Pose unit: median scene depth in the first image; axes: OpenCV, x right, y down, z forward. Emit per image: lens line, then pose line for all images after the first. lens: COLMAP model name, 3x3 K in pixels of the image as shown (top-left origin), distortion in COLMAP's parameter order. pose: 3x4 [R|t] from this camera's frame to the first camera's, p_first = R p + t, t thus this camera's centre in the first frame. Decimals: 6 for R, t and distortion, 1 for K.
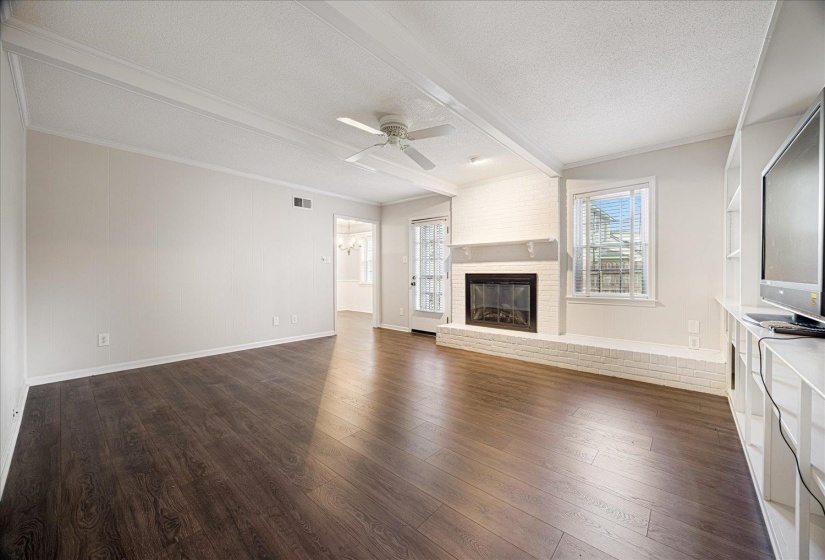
lens RADIAL K [[315.8, 0, 416.9], [0, 315.8, 277.1], [0, 0, 1]] dist [0.011141, 0.000337]
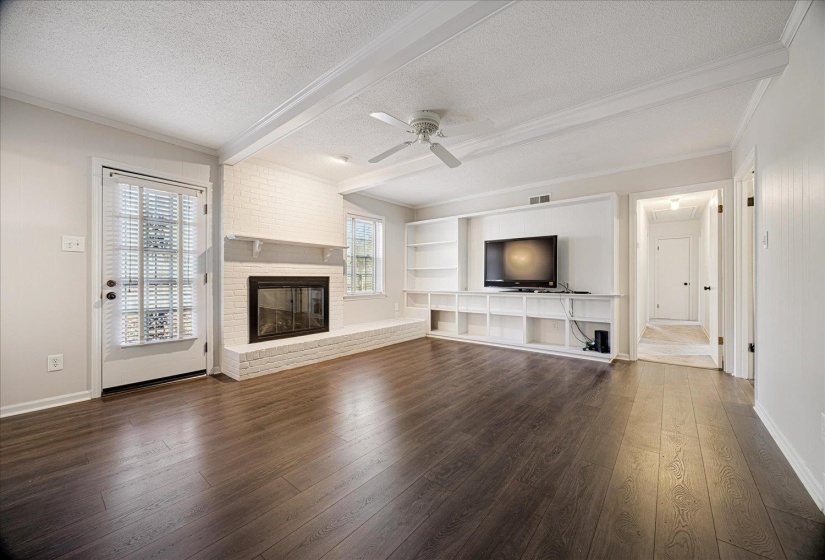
lens RADIAL K [[315.8, 0, 415.9], [0, 315.8, 279.3], [0, 0, 1]] dist [0.011141, 0.000337]
pose [[-0.028845, 0.000512, 0.999584, -0.628234], [0.010480, 0.999945, -0.000210, 0.000820], [-0.999529, 0.010470, -0.028848, 0.645644]]
